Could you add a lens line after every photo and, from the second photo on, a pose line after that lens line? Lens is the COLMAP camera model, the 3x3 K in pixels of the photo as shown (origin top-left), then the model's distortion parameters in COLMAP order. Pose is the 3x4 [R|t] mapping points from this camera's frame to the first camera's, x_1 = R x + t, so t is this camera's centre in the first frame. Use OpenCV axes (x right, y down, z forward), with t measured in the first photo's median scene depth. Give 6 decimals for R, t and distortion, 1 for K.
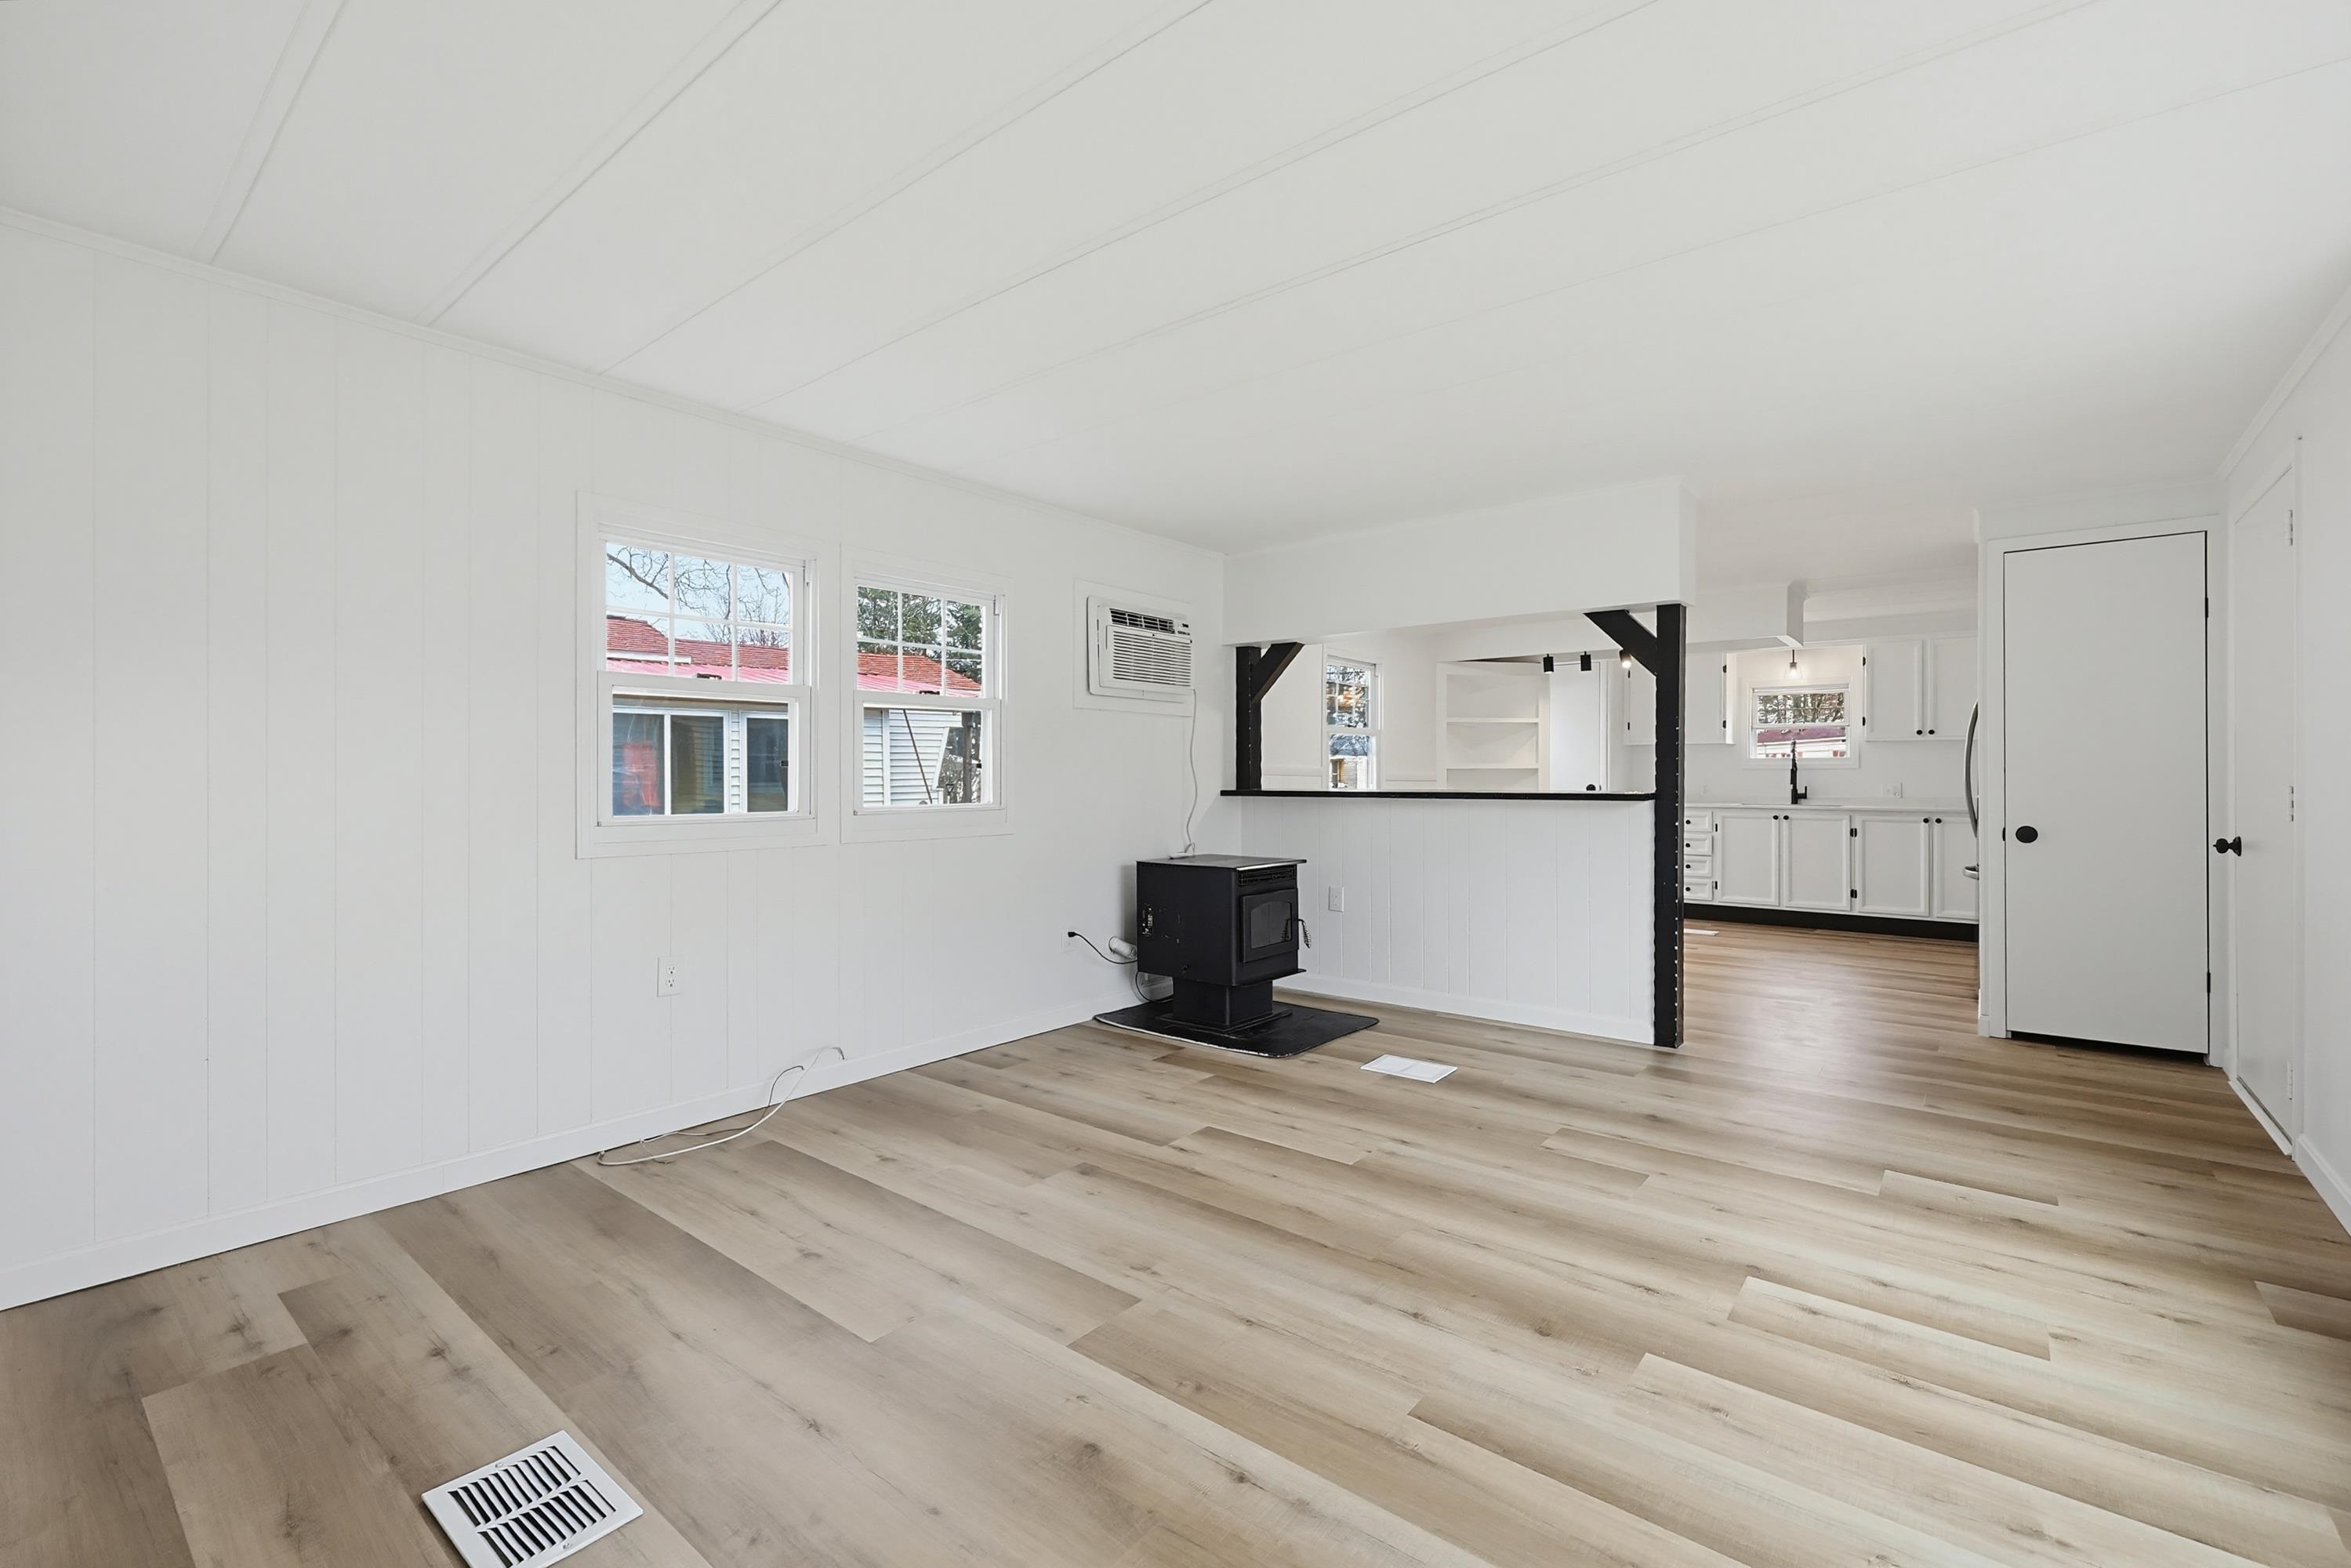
lens RADIAL K [[1007.9, 0, 1205.9], [0, 1007.9, 779.7], [0, 0, 1]] dist [-0.002513, -0.000662]
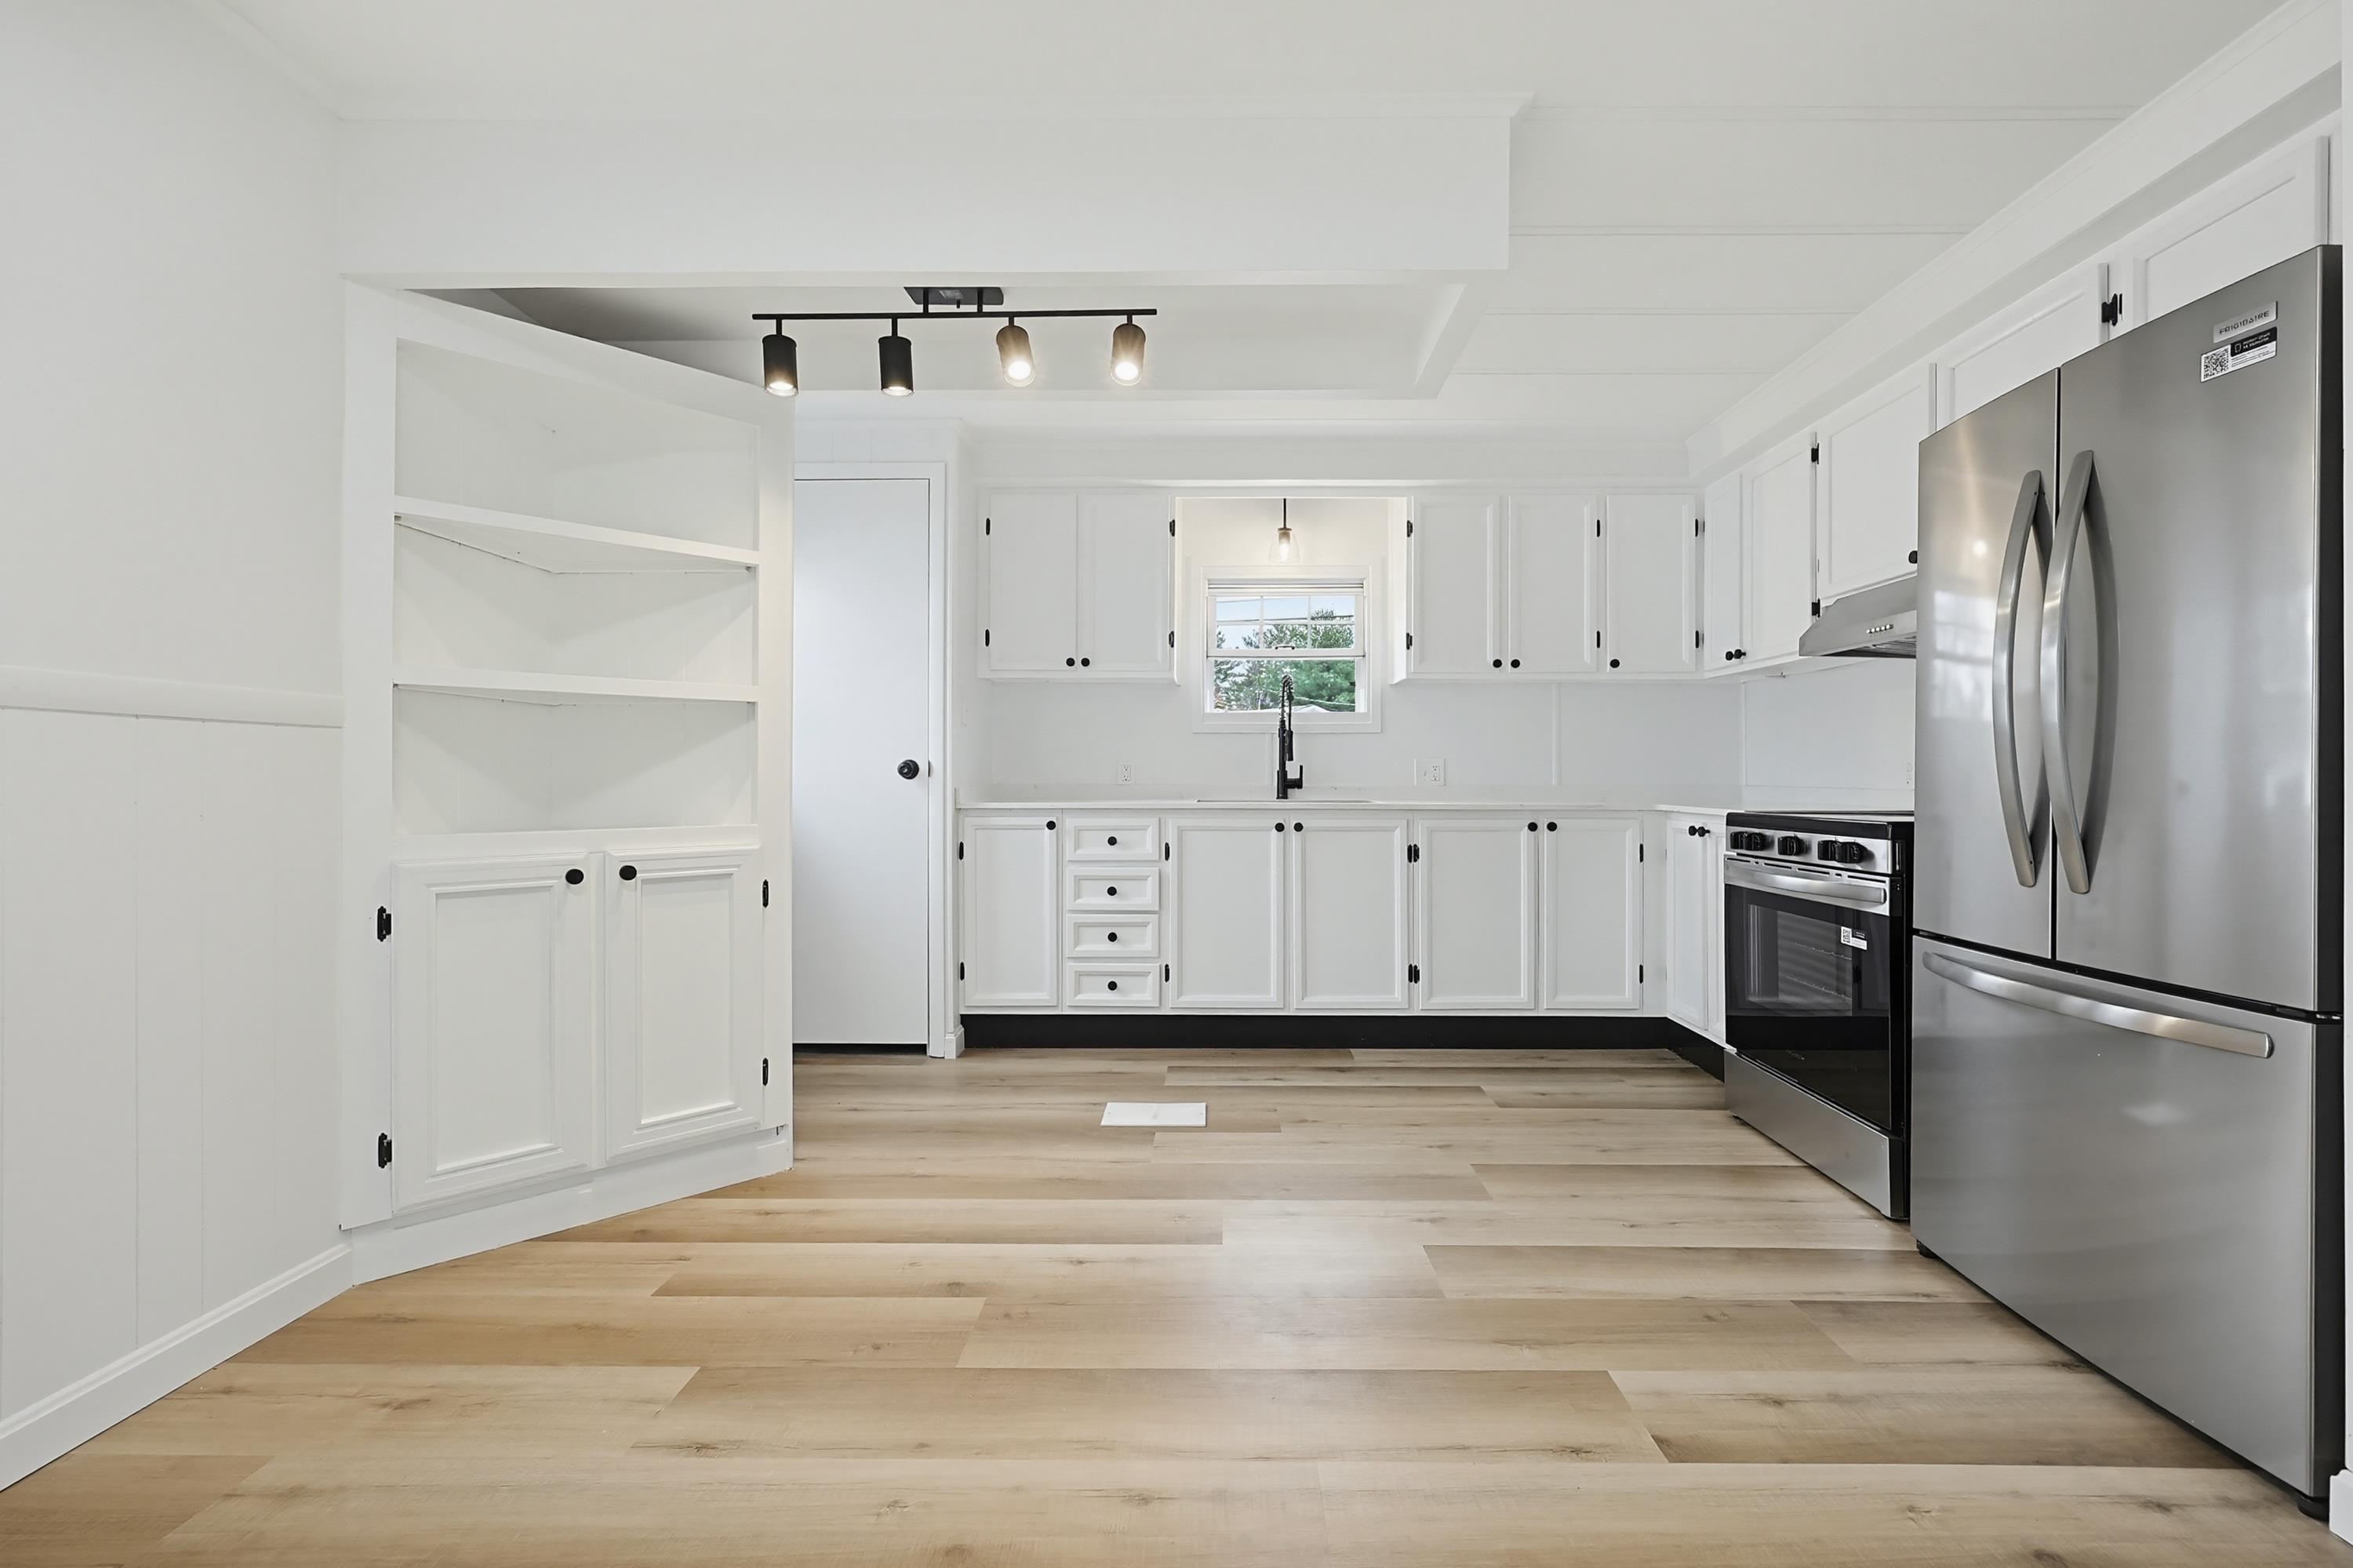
lens RADIAL K [[1008.7, 0, 1201.4], [0, 1008.7, 775.5], [0, 0, 1]] dist [-0.002513, -0.000662]
pose [[0.796763, 0.001805, 0.604289, 0.446934], [0.001388, 0.999987, -0.004816, 0.027510], [-0.604290, 0.004676, 0.796751, 1.173495]]
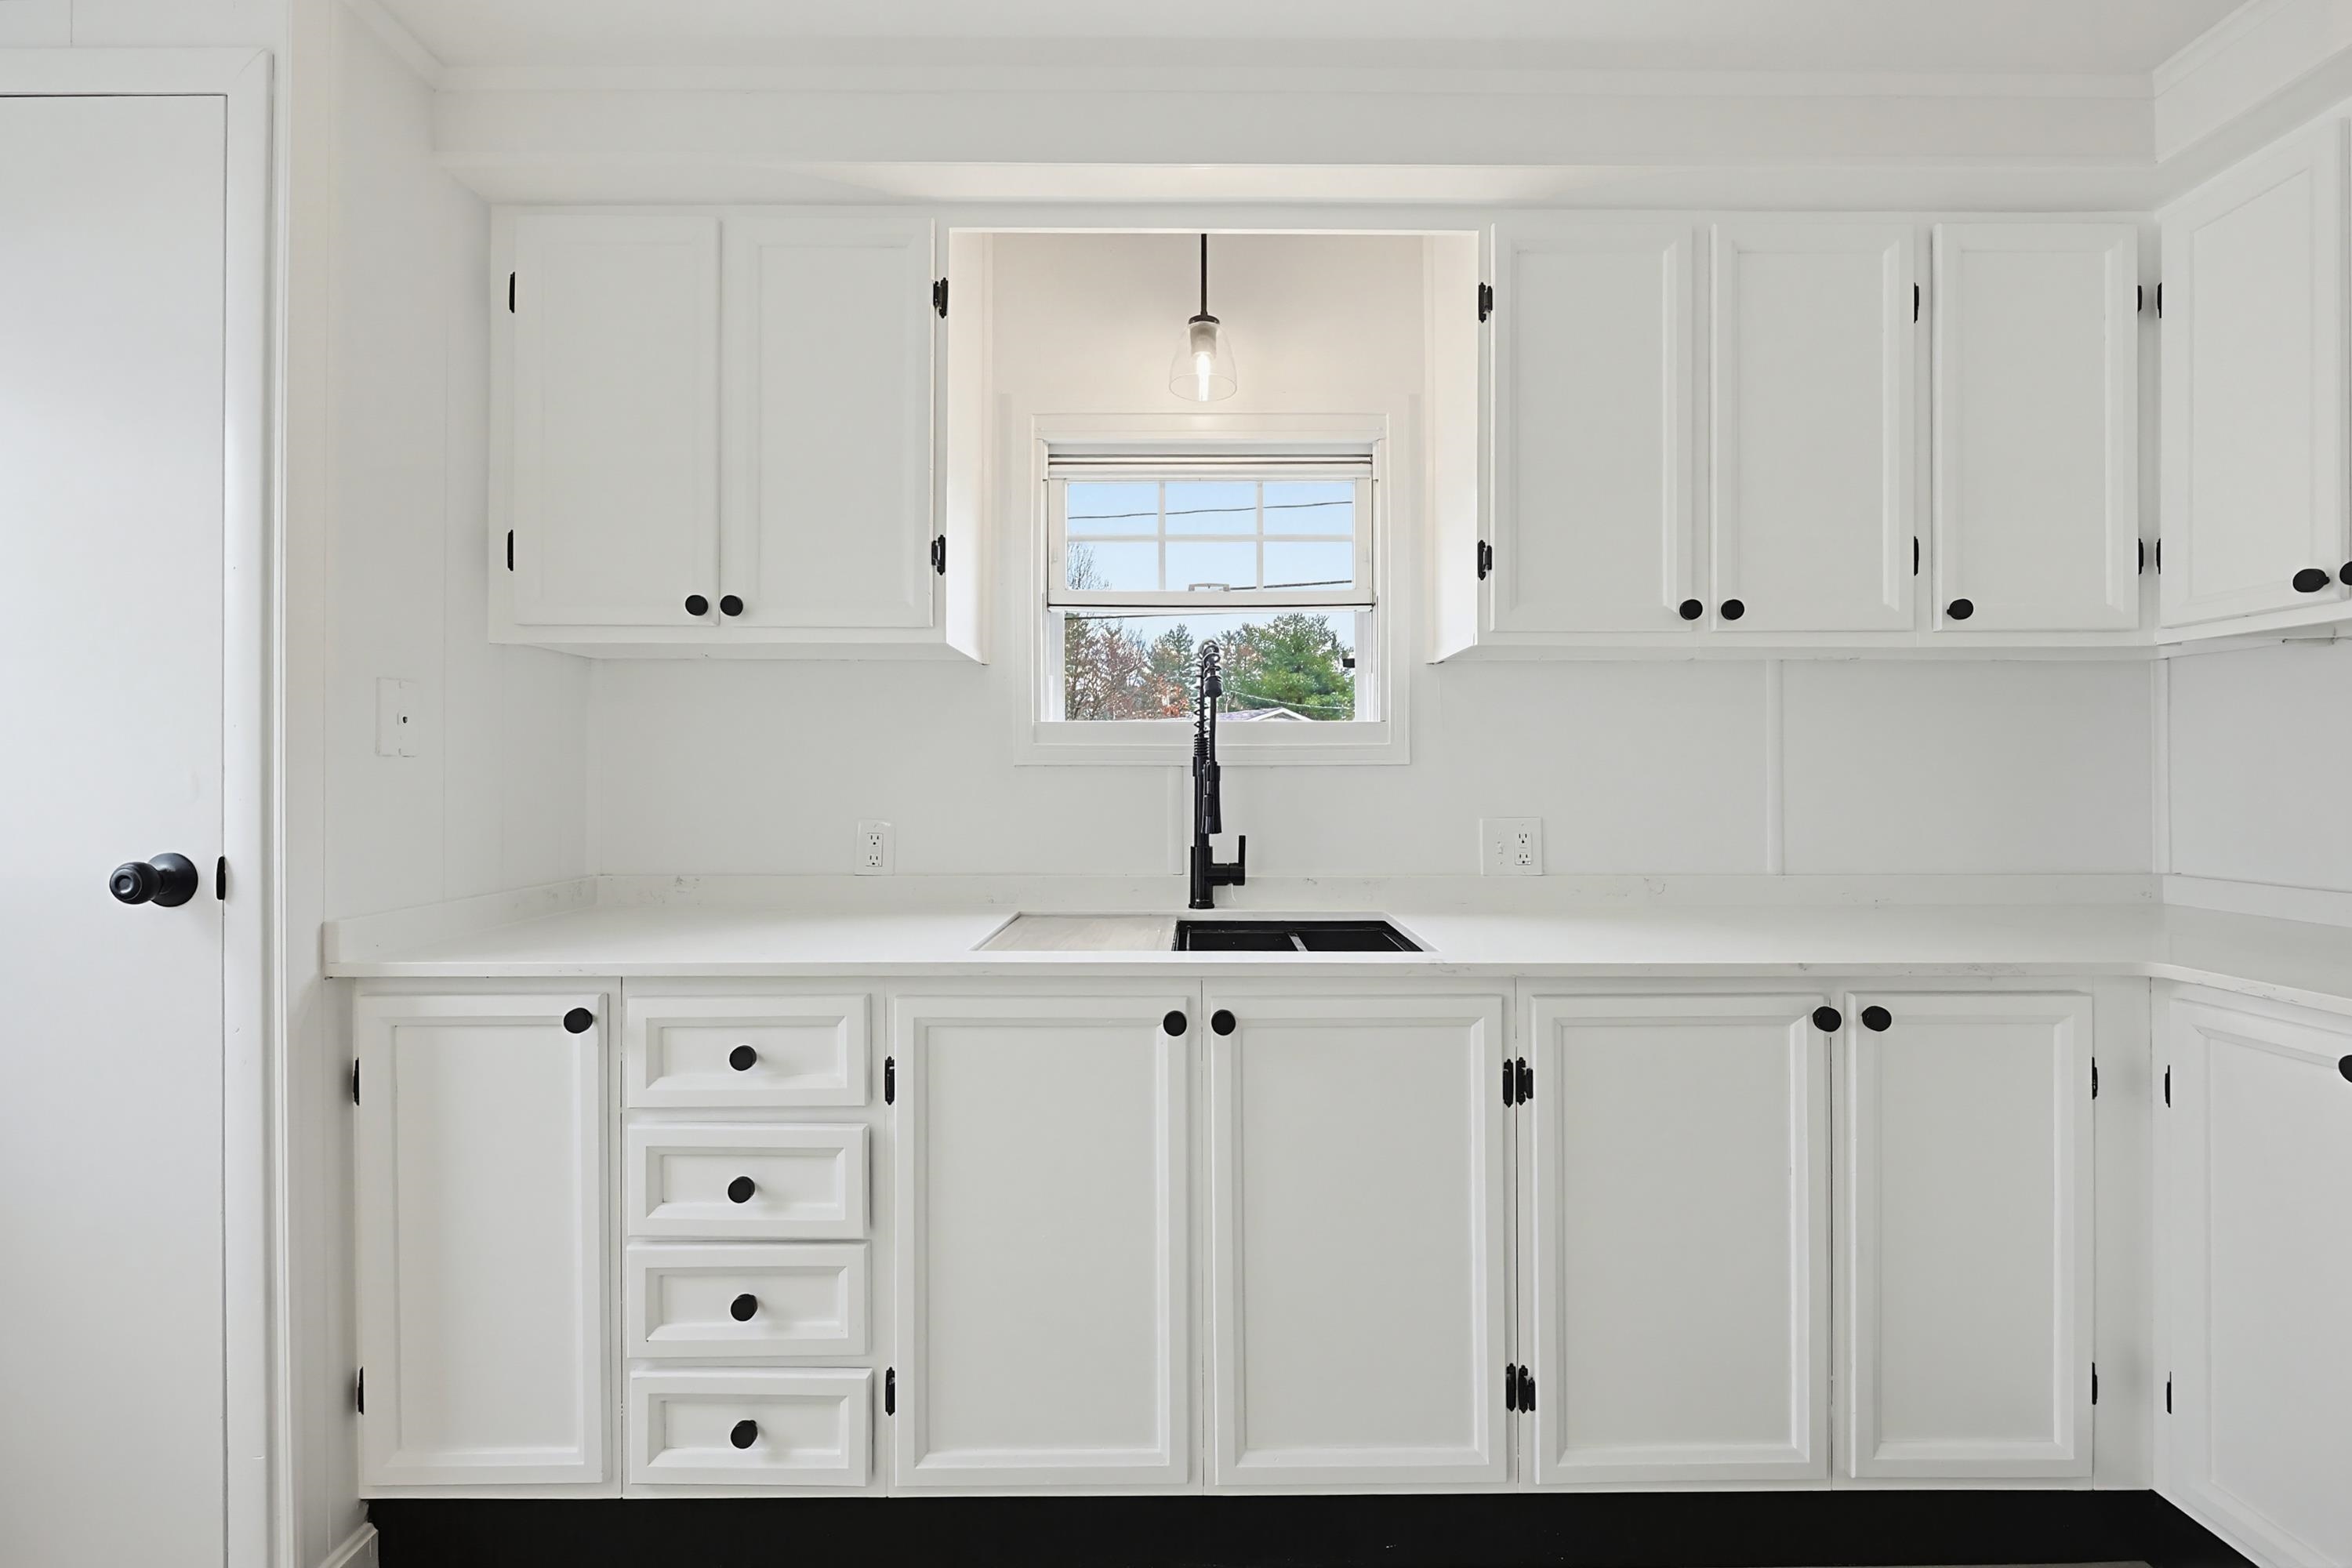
lens RADIAL K [[1008.2, 0, 1190.8], [0, 1008.2, 780.3], [0, 0, 1]] dist [-0.002513, -0.000662]
pose [[0.784066, -0.000819, 0.620677, 0.835165], [0.003611, 0.999988, -0.003242, -0.012637], [-0.620667, 0.004783, 0.784060, 1.572846]]
